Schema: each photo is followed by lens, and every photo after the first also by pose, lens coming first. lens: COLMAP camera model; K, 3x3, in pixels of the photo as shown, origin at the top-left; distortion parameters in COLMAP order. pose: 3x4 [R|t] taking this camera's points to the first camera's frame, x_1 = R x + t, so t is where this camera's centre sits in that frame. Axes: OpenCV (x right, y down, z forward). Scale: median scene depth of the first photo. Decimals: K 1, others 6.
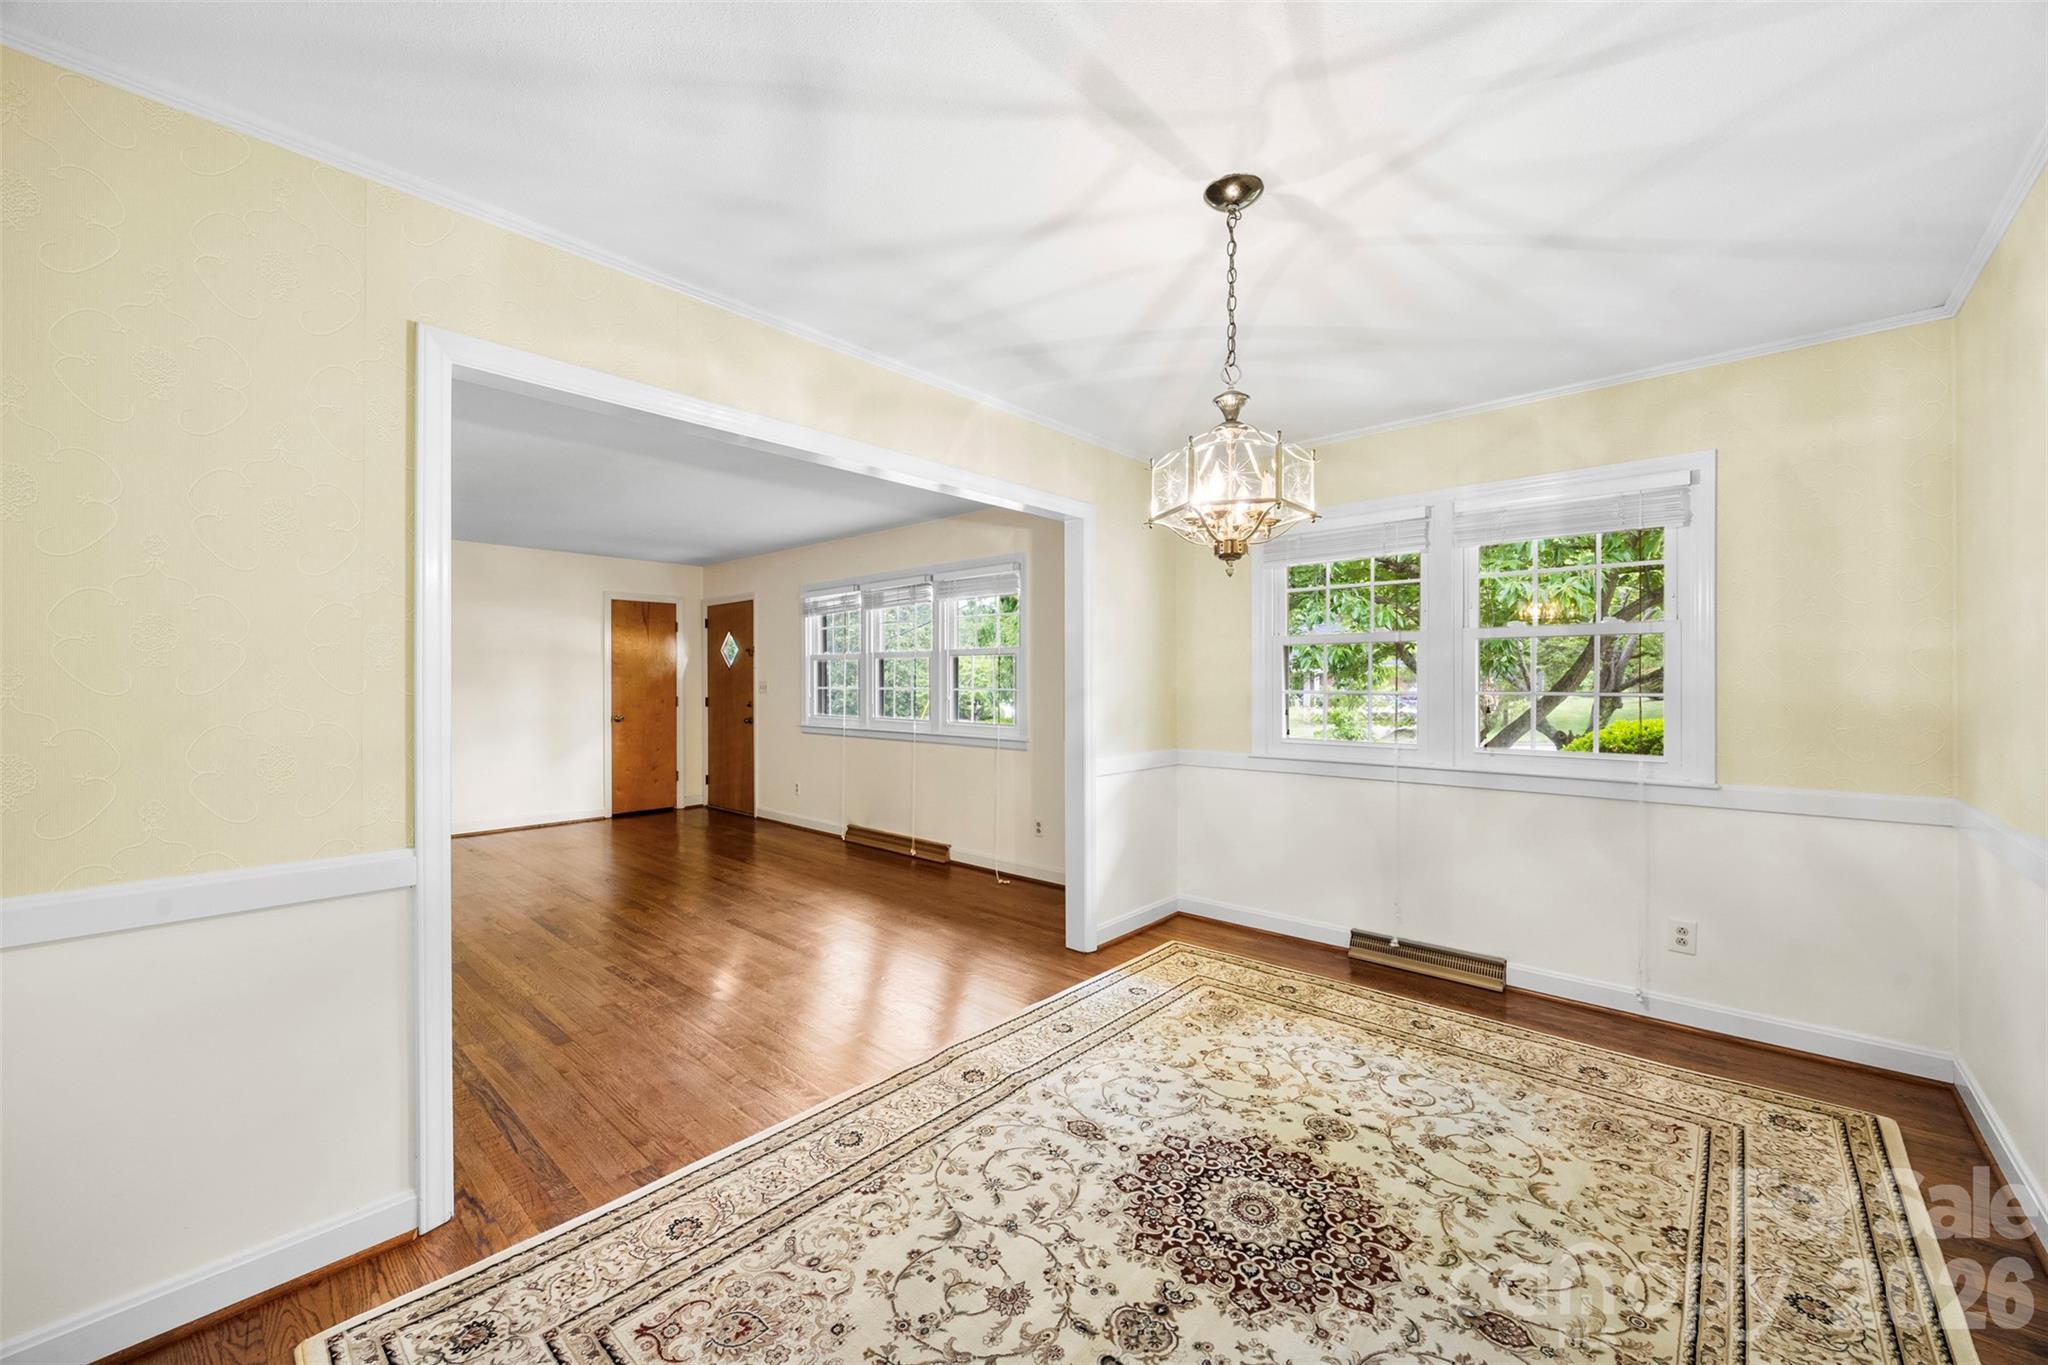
lens RADIAL K [[789.3, 0, 1033.2], [0, 789.3, 683.4], [0, 0, 1]] dist [-0.001794, -0.000075]
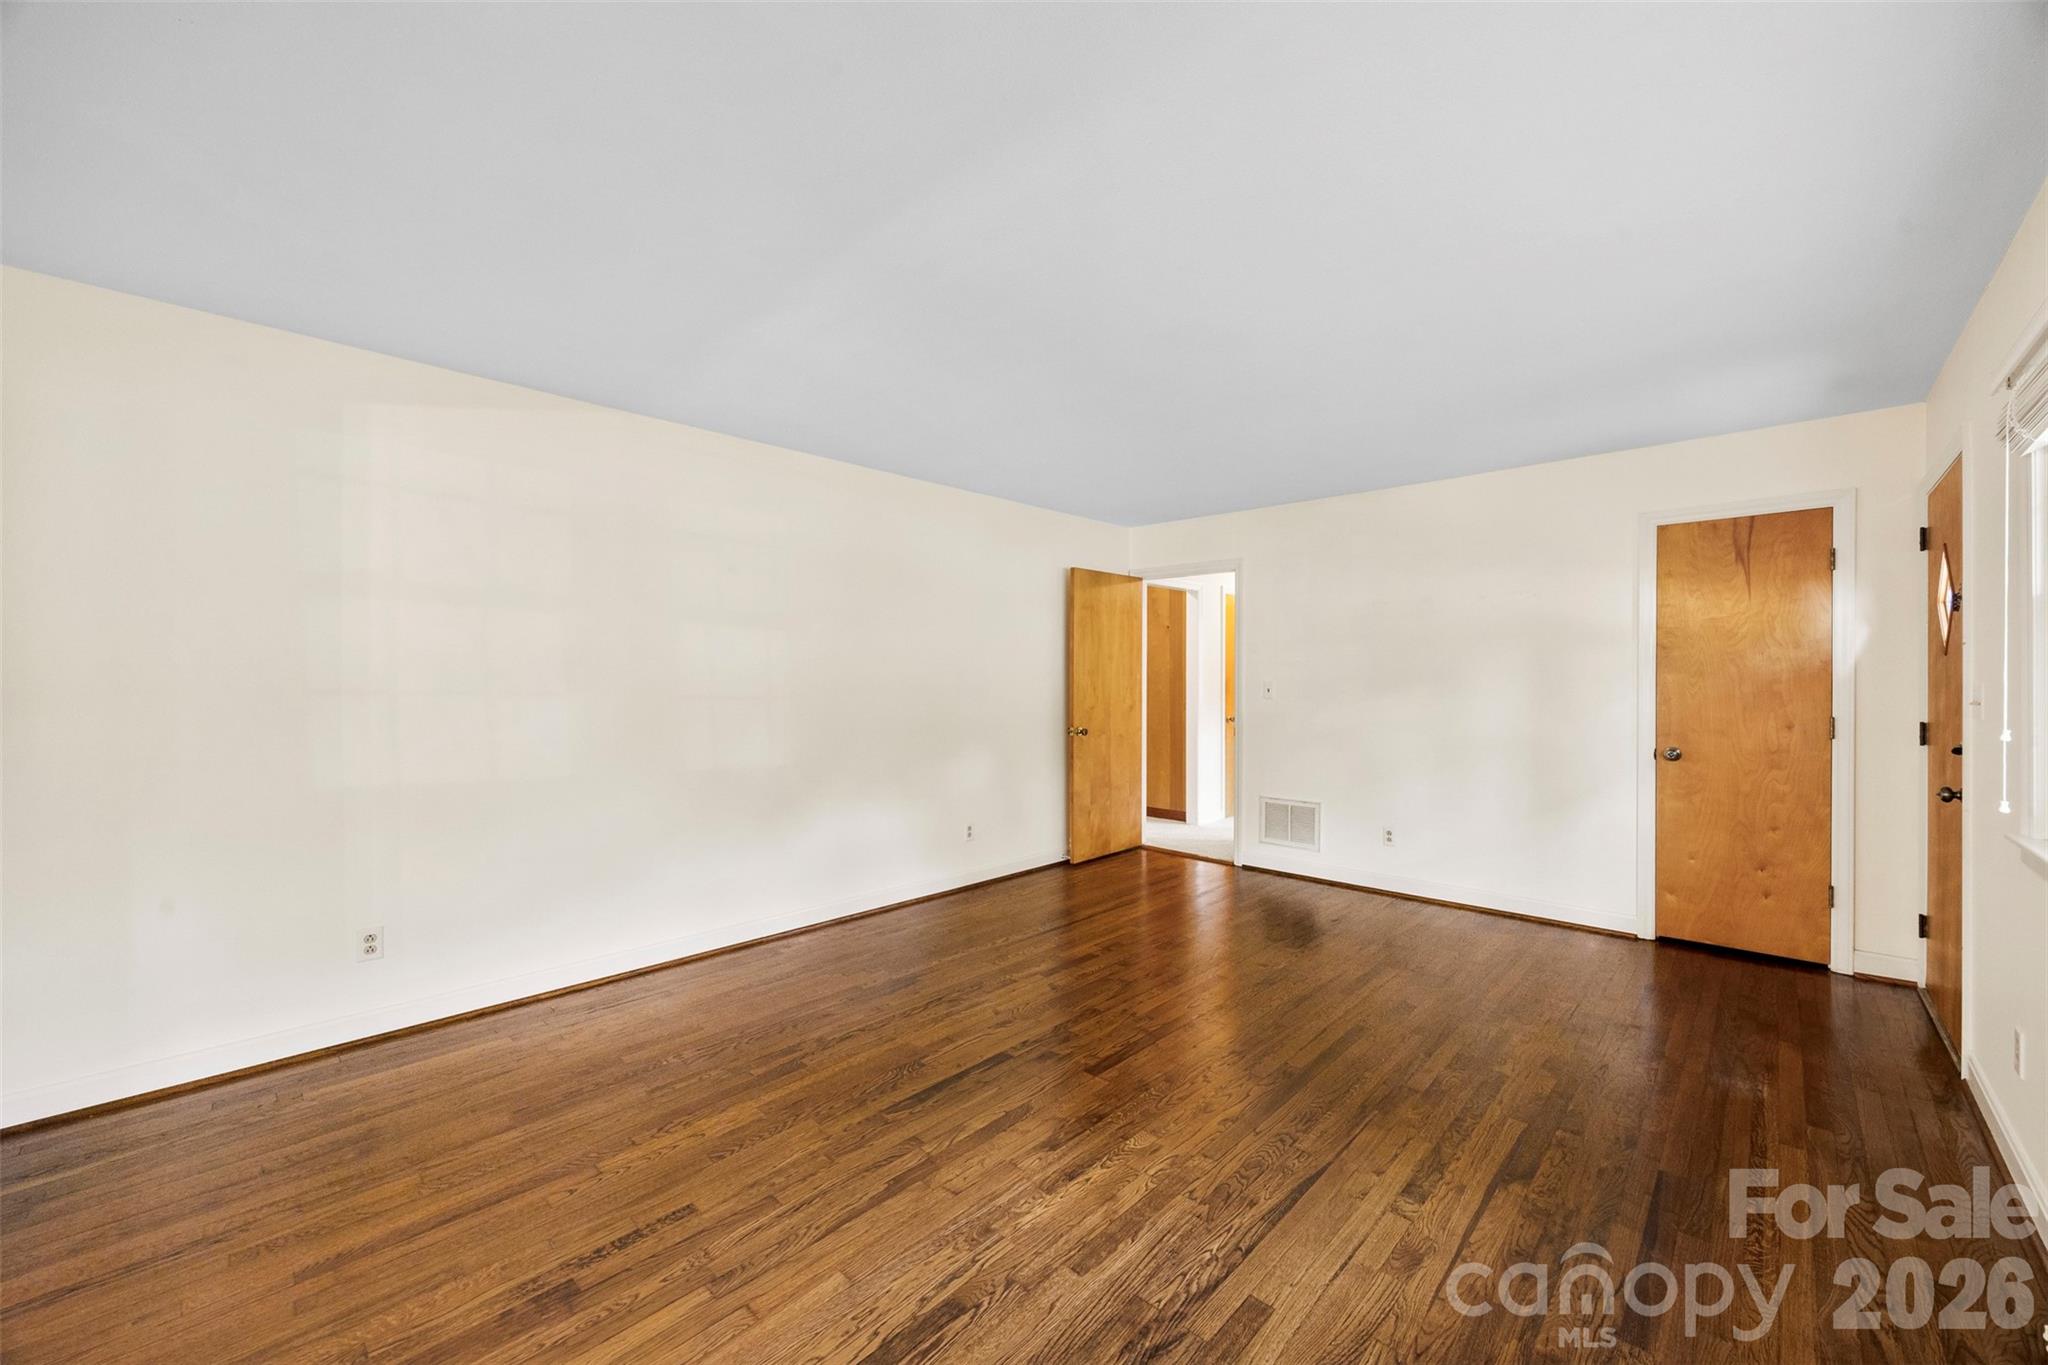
lens RADIAL K [[789.3, 0, 1033.2], [0, 789.3, 683.4], [0, 0, 1]] dist [-0.001794, -0.000075]
pose [[-0.020432, 0.003521, -0.999785, -0.001513], [-0.005327, 0.999979, 0.003630, -0.001437], [0.999777, 0.005400, -0.020413, 0.594445]]
